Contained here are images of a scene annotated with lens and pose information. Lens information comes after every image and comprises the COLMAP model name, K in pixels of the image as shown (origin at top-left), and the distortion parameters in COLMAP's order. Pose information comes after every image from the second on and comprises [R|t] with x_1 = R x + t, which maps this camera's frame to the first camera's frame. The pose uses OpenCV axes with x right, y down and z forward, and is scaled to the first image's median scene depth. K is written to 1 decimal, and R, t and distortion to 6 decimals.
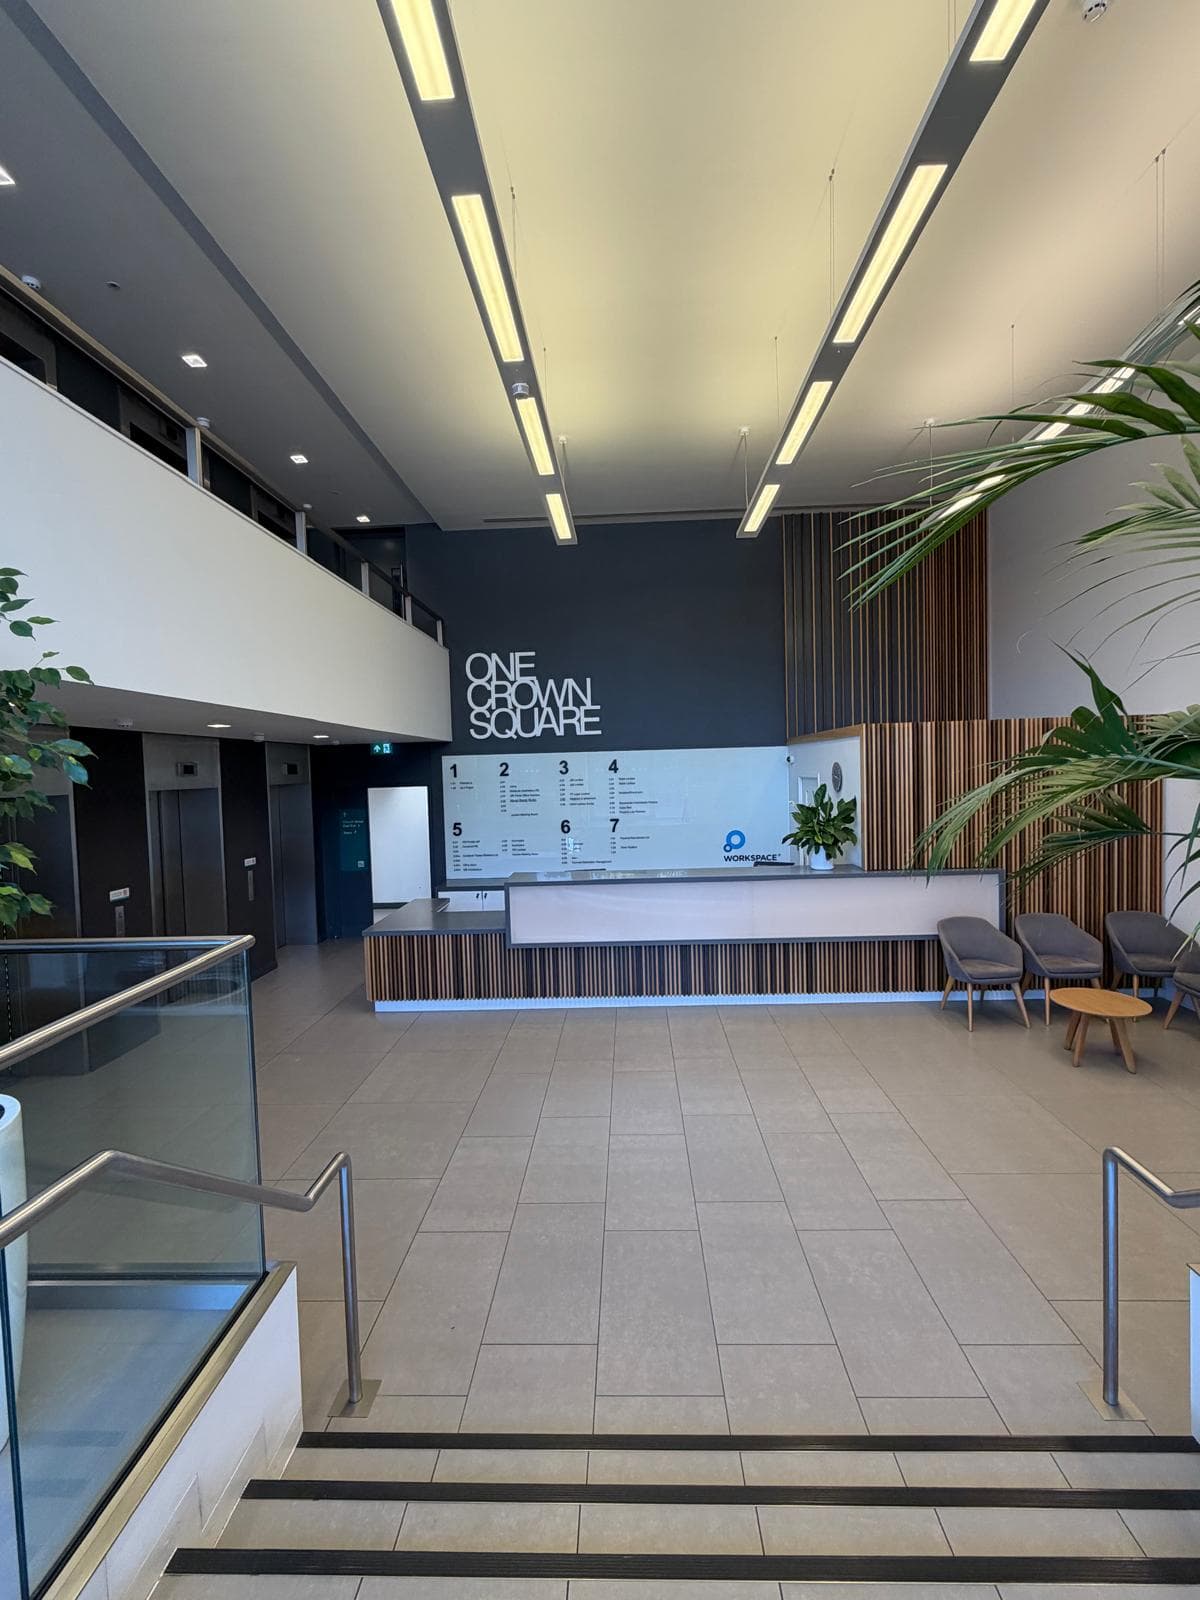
lens RADIAL K [[714.0, 0, 604.7], [0, 714.0, 802.5], [0, 0, 1]] dist [-0.000803, -0.000220]
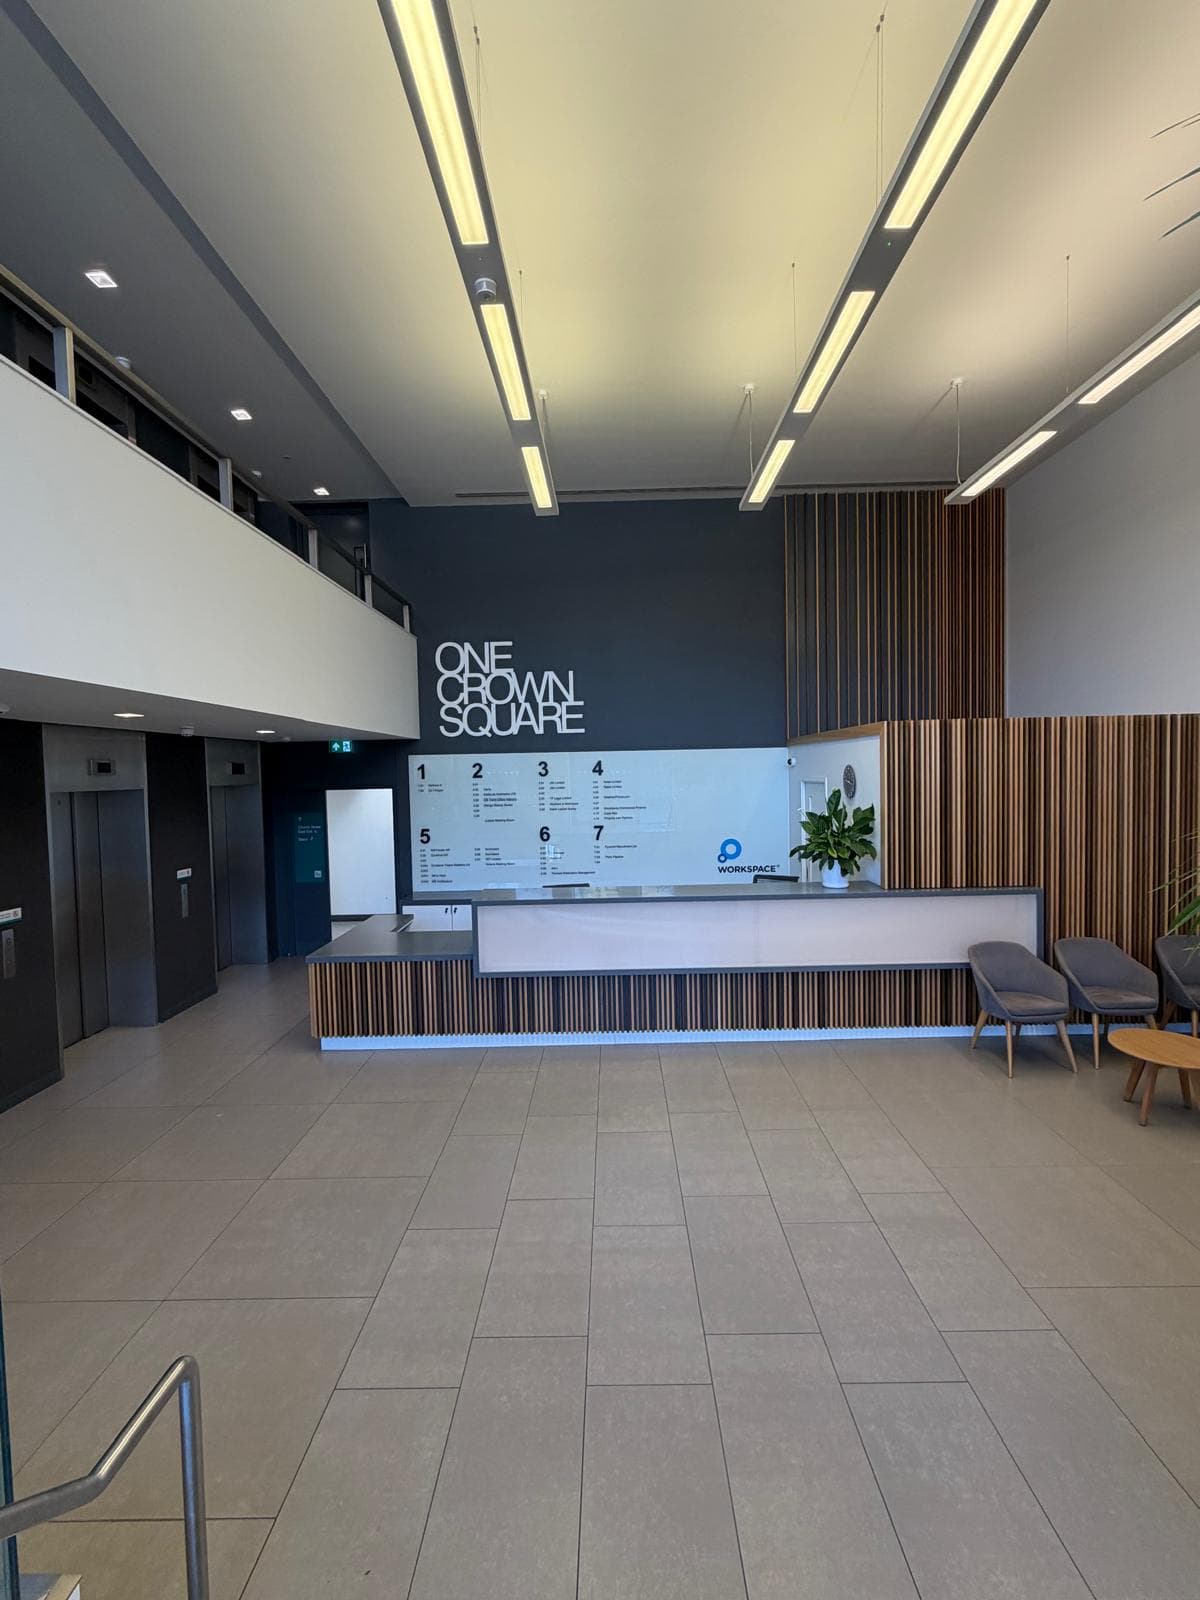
lens RADIAL K [[714.0, 0, 603.8], [0, 714.0, 804.5], [0, 0, 1]] dist [-0.000803, -0.000220]
pose [[0.999709, 0.005793, 0.023403, -0.001557], [-0.005775, 0.999983, -0.000855, -0.004888], [-0.023407, 0.000719, 0.999726, 0.126270]]
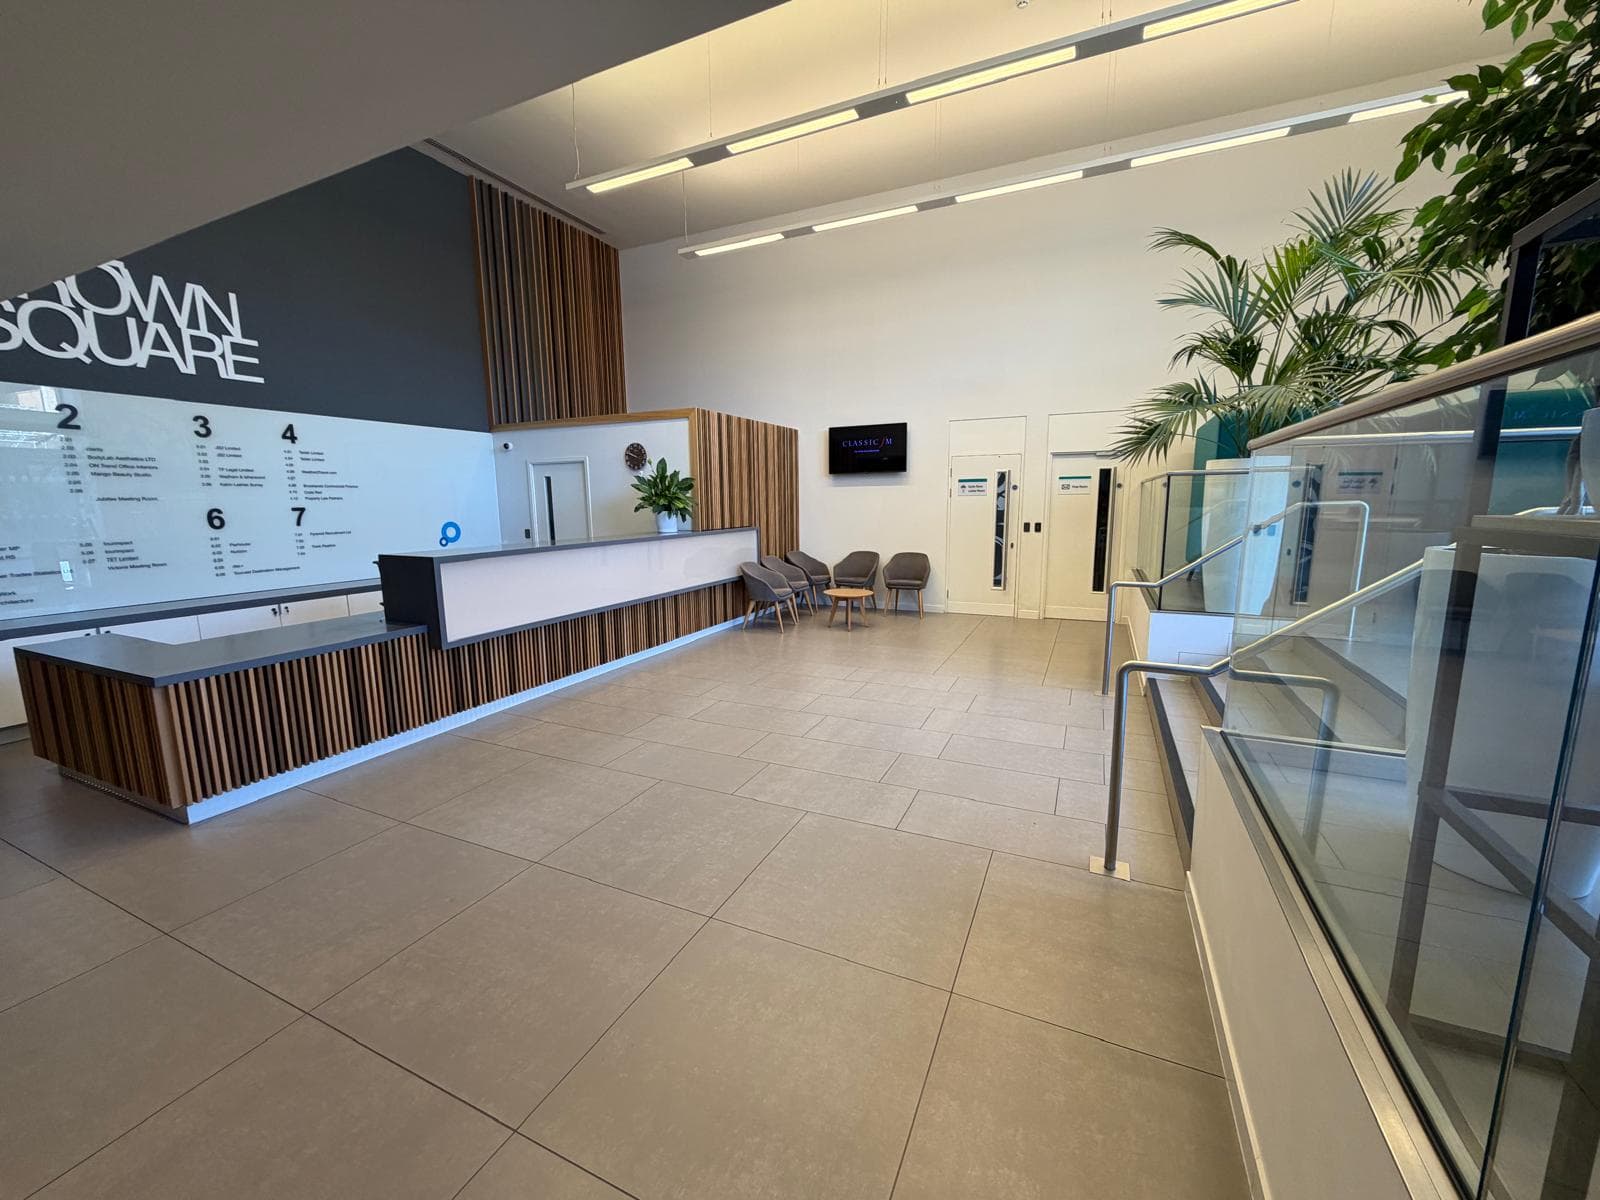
lens RADIAL K [[637.6, 0, 794.6], [0, 637.6, 595.9], [0, 0, 1]] dist [0.000887, 0.000538]
pose [[0.393612, -0.113944, 0.912188, -0.553772], [0.044390, 0.993487, 0.104945, 0.094057], [-0.918204, -0.000816, 0.396107, 0.398453]]
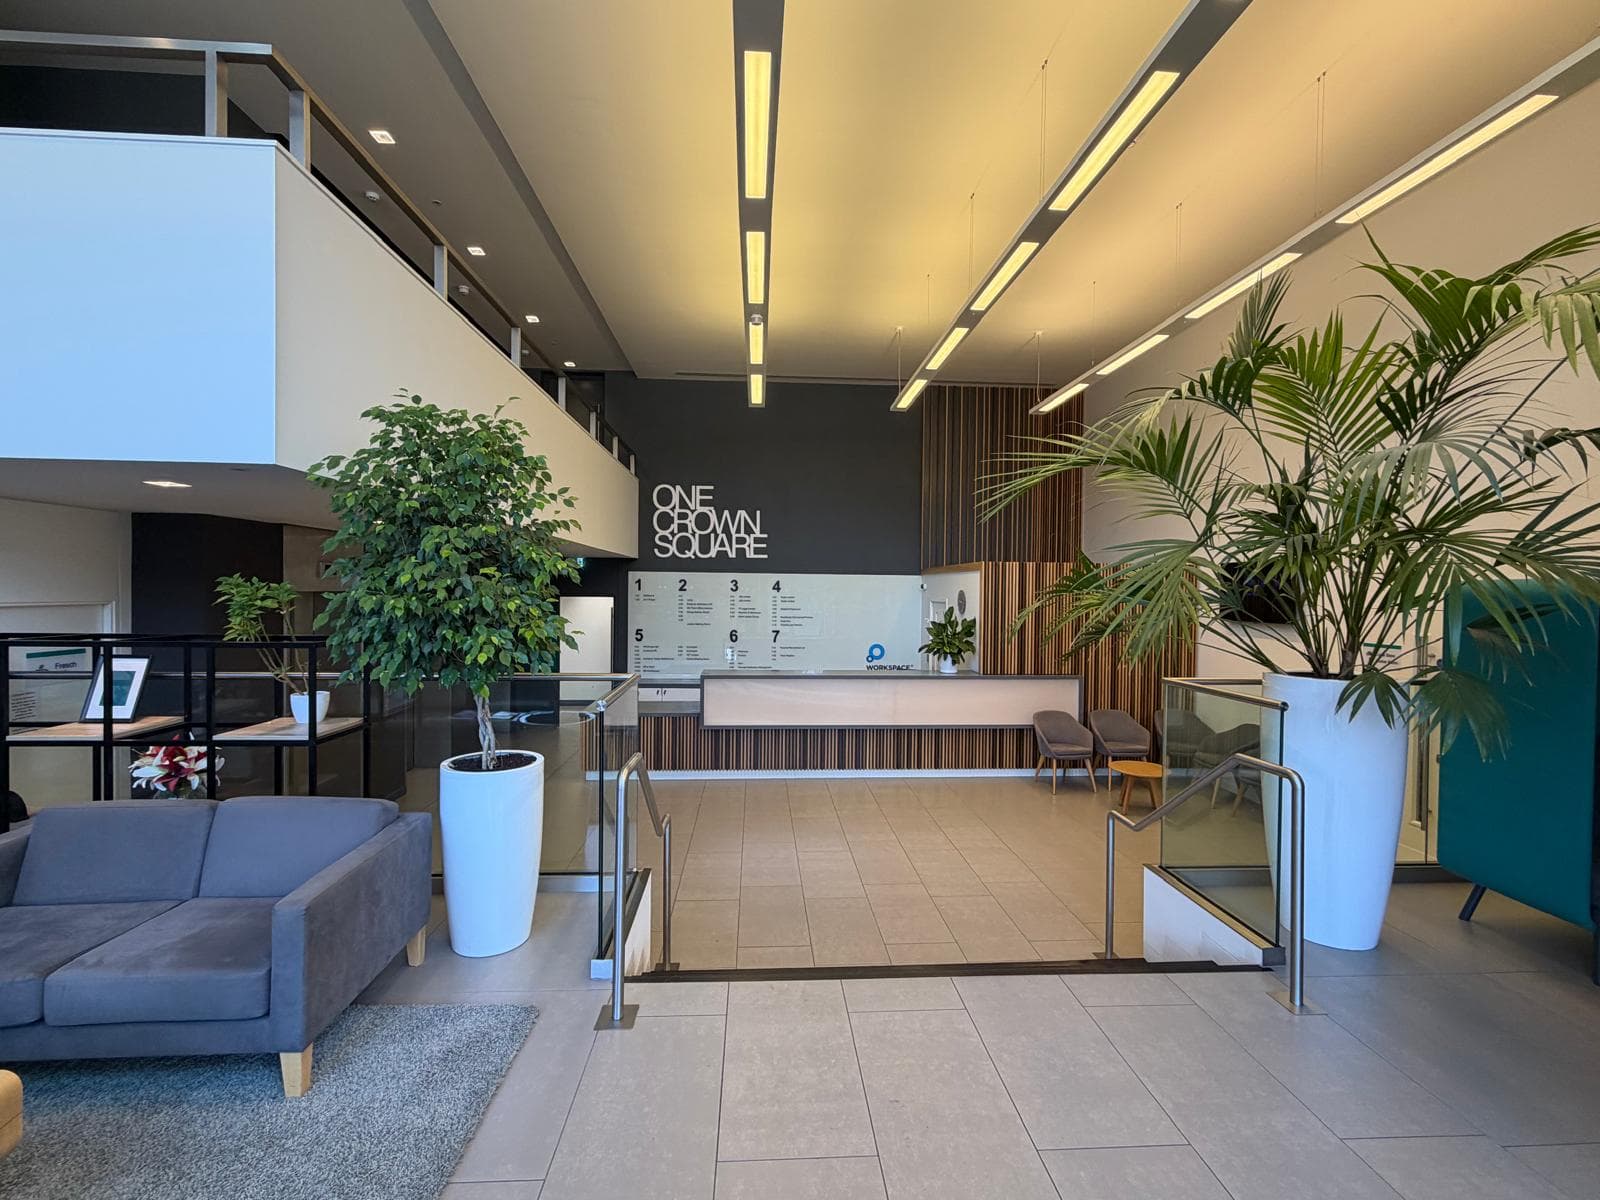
lens RADIAL K [[714.0, 0, 804.5], [0, 714.0, 602.5], [0, 0, 1]] dist [-0.000803, -0.000220]
pose [[0.993841, 0.038783, 0.103804, -0.090064], [-0.035653, 0.998857, -0.031849, 0.017086], [-0.104921, 0.027952, 0.994088, -0.248623]]
